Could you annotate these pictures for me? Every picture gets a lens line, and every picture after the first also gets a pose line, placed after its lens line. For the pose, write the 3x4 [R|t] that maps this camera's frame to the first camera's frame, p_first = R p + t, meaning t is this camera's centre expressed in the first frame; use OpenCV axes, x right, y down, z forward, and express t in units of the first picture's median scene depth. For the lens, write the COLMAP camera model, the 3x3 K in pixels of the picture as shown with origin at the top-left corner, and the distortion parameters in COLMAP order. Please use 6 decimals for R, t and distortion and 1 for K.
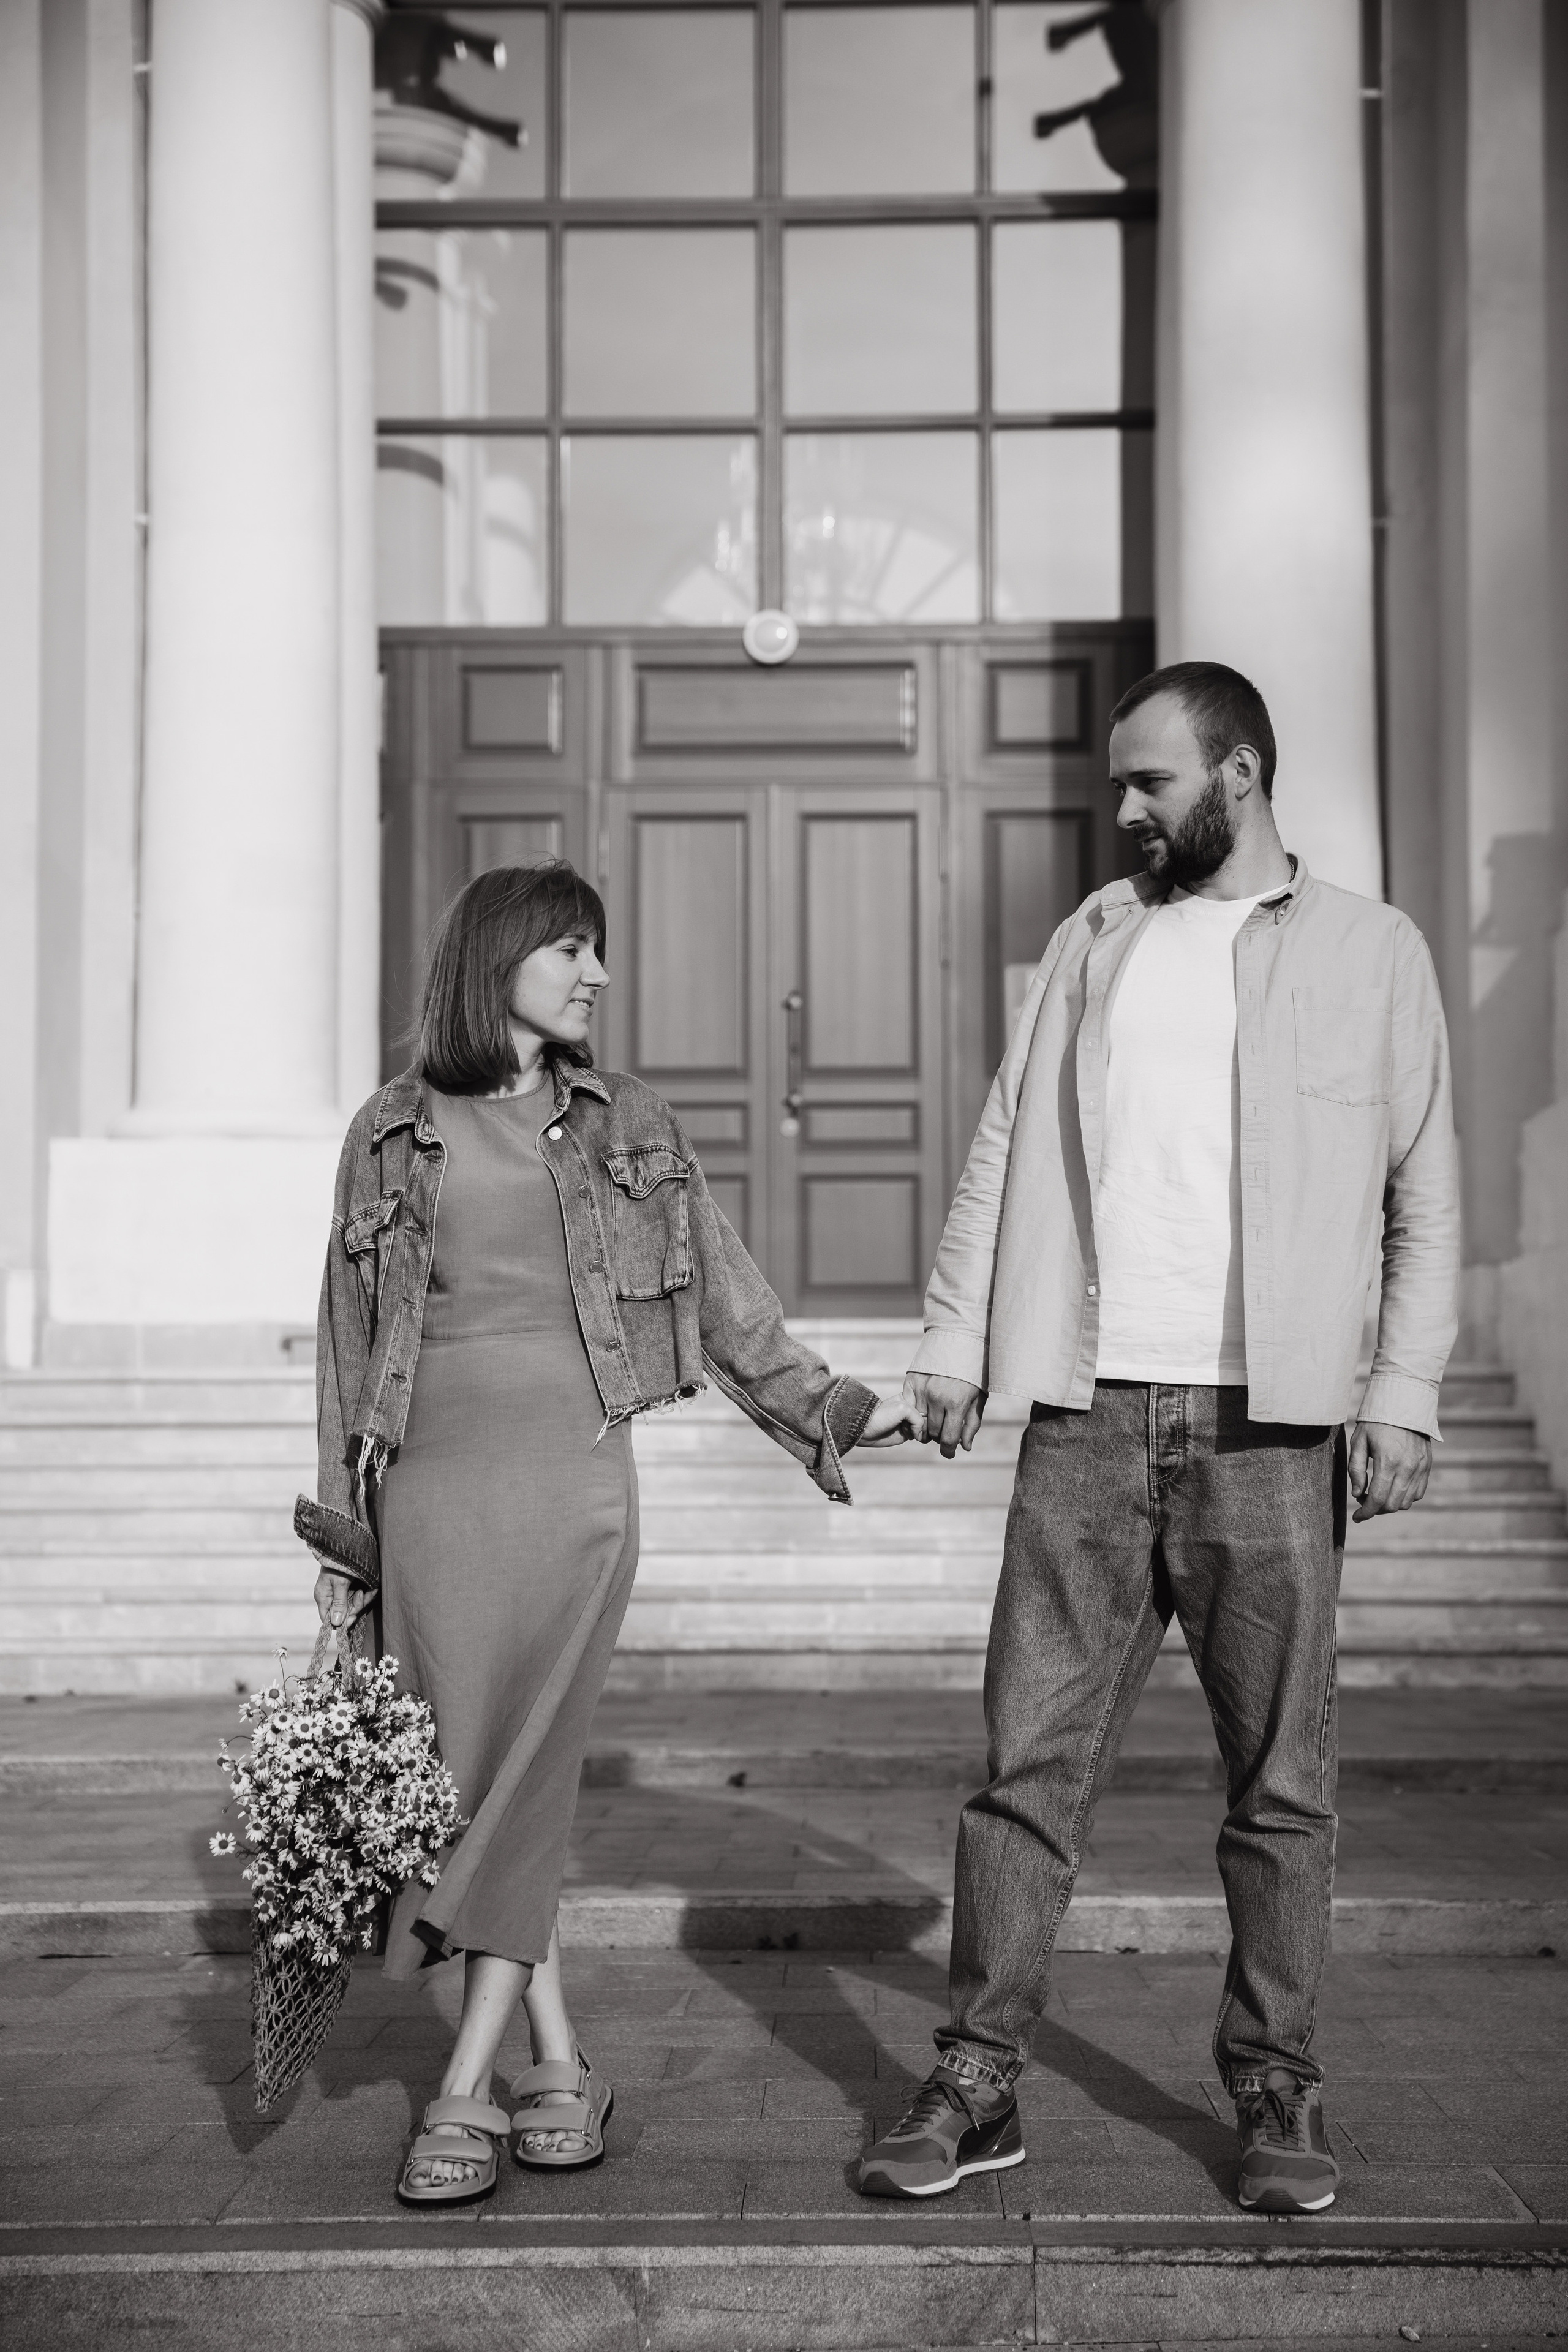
lens RADIAL K [[3678.2, 0, 827.6], [0, 3678.2, 1138.7], [0, 0, 1]] dist [-0.008808, 0.058715]
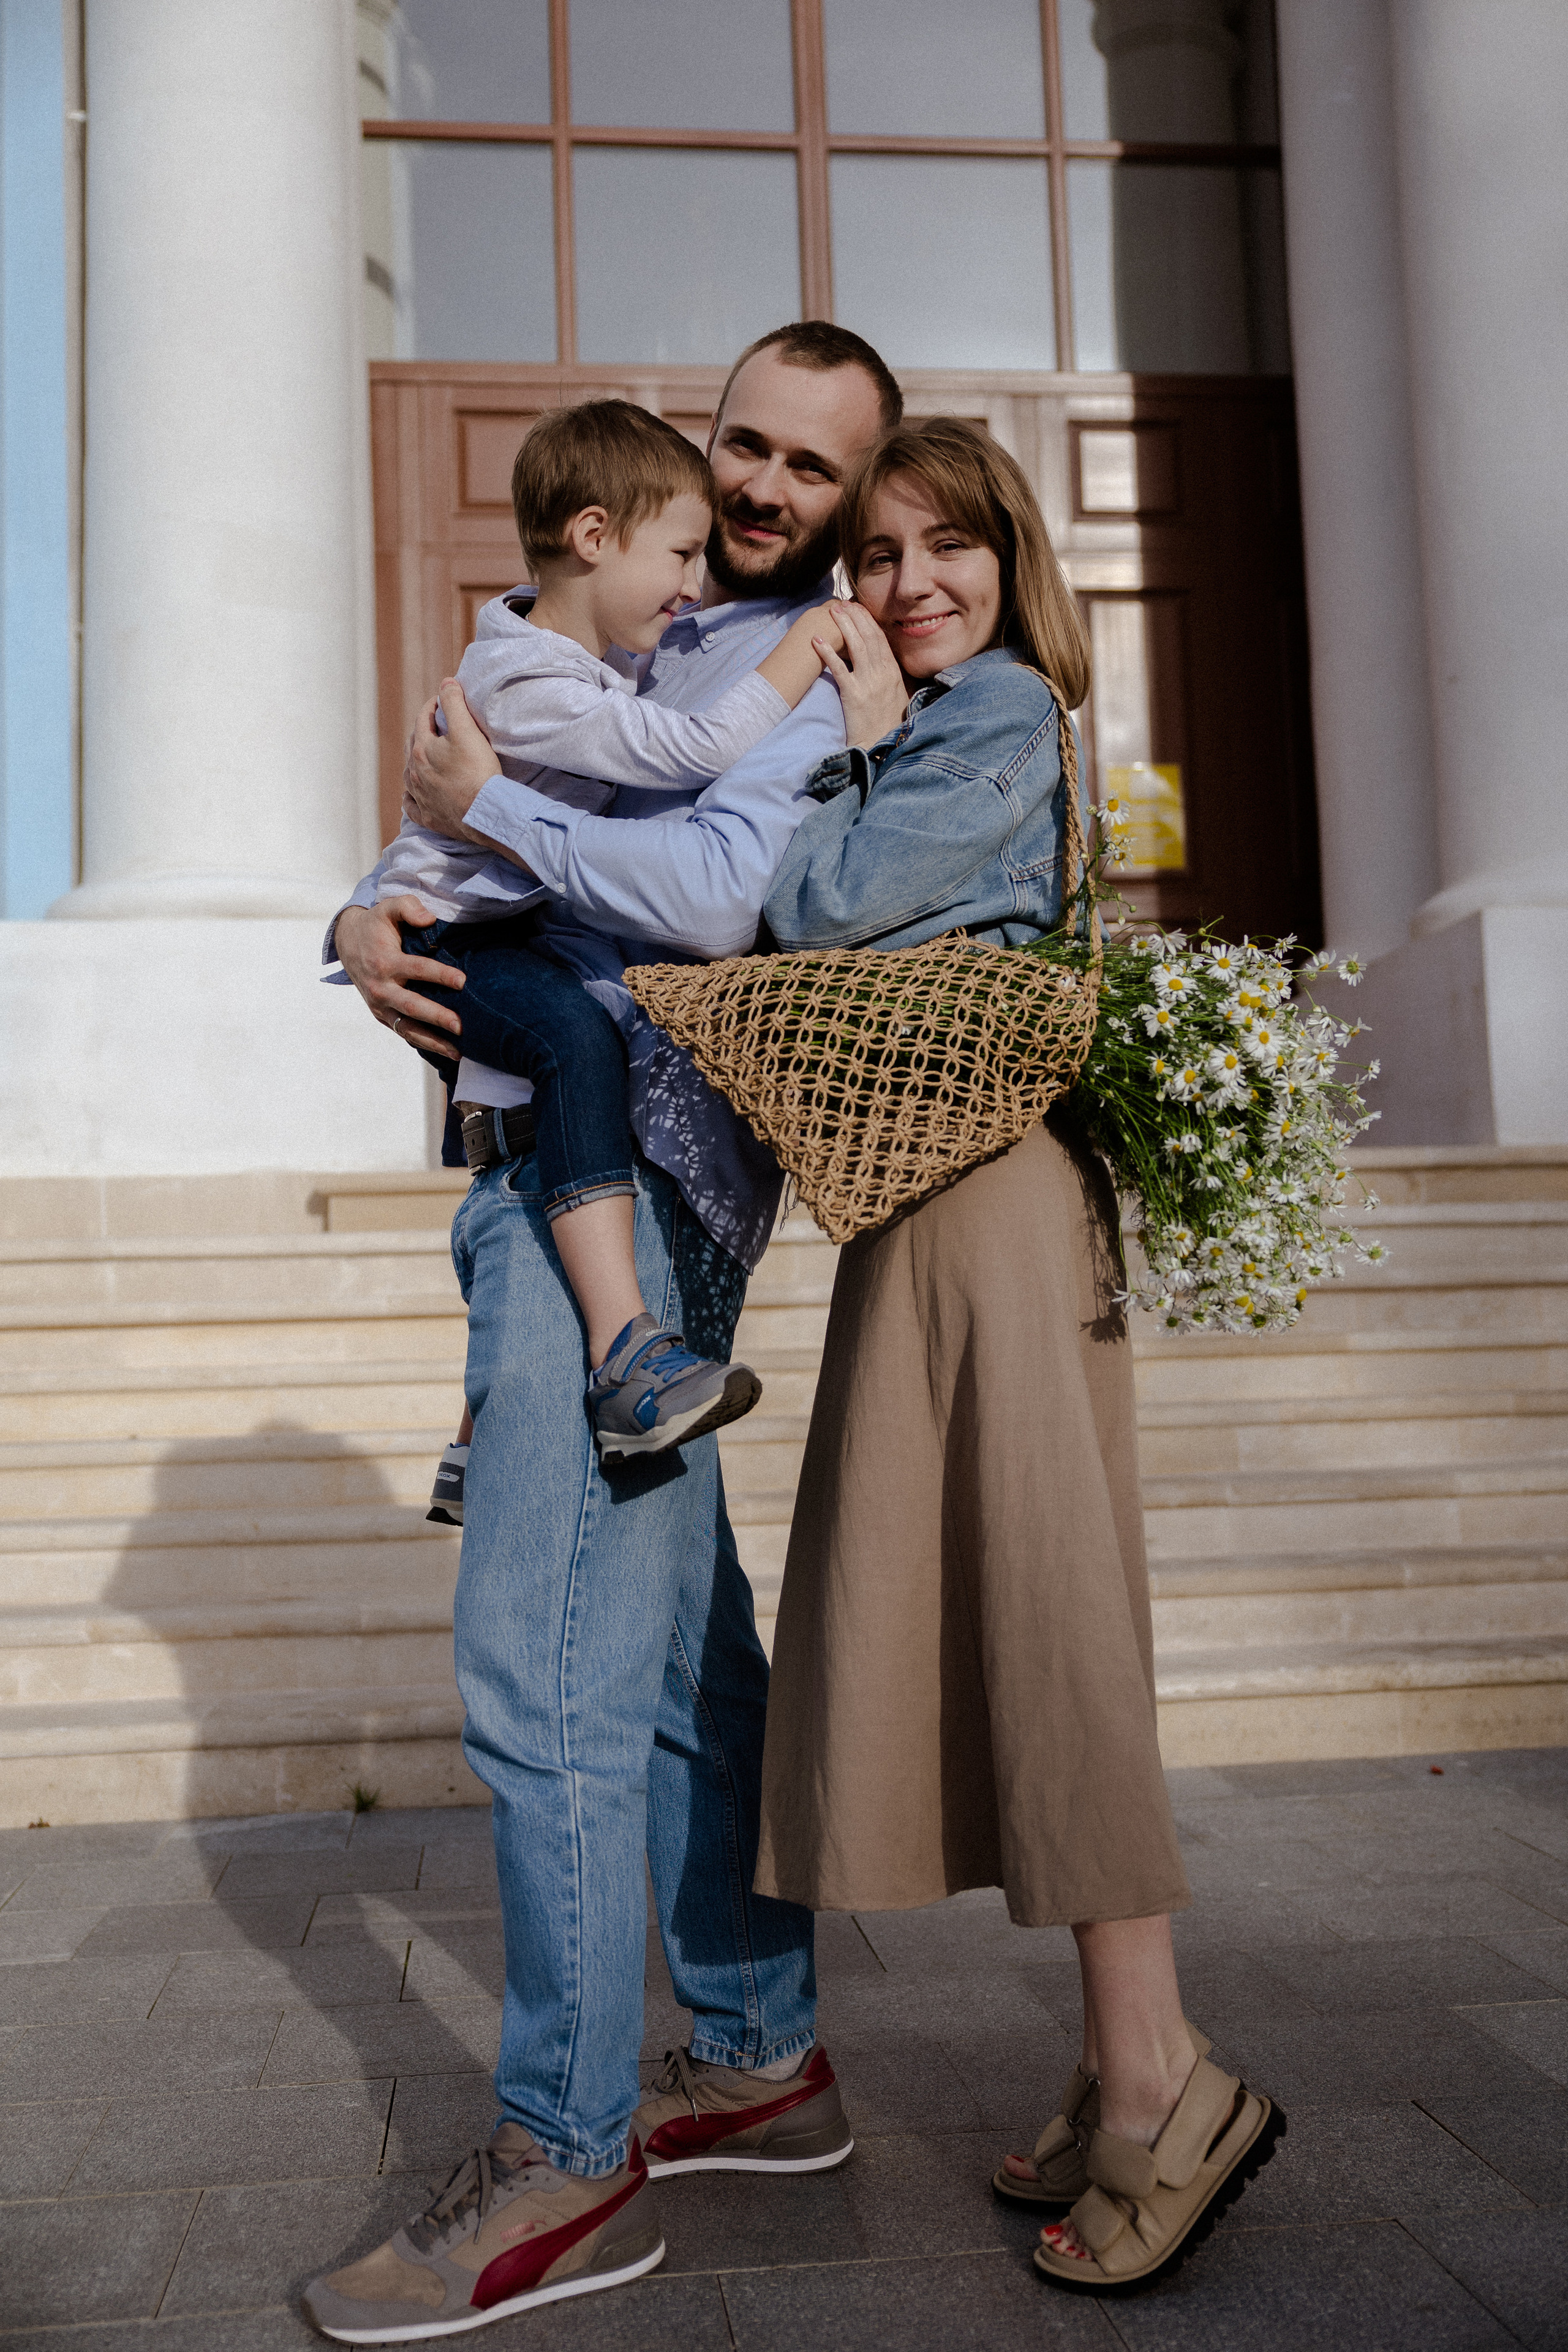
lens RADIAL K [[2332.2, 0, 793.2], [0, 2332.2, 1169.6], [0, 0, 1]] dist [-0.081393, 0.033042]
pose [[0.989235, -0.017905, 0.145235, -0.125985], [0.015281, 0.999699, 0.019168, 0.043815], [-0.145535, -0.016743, 0.989211, 0.569825]]
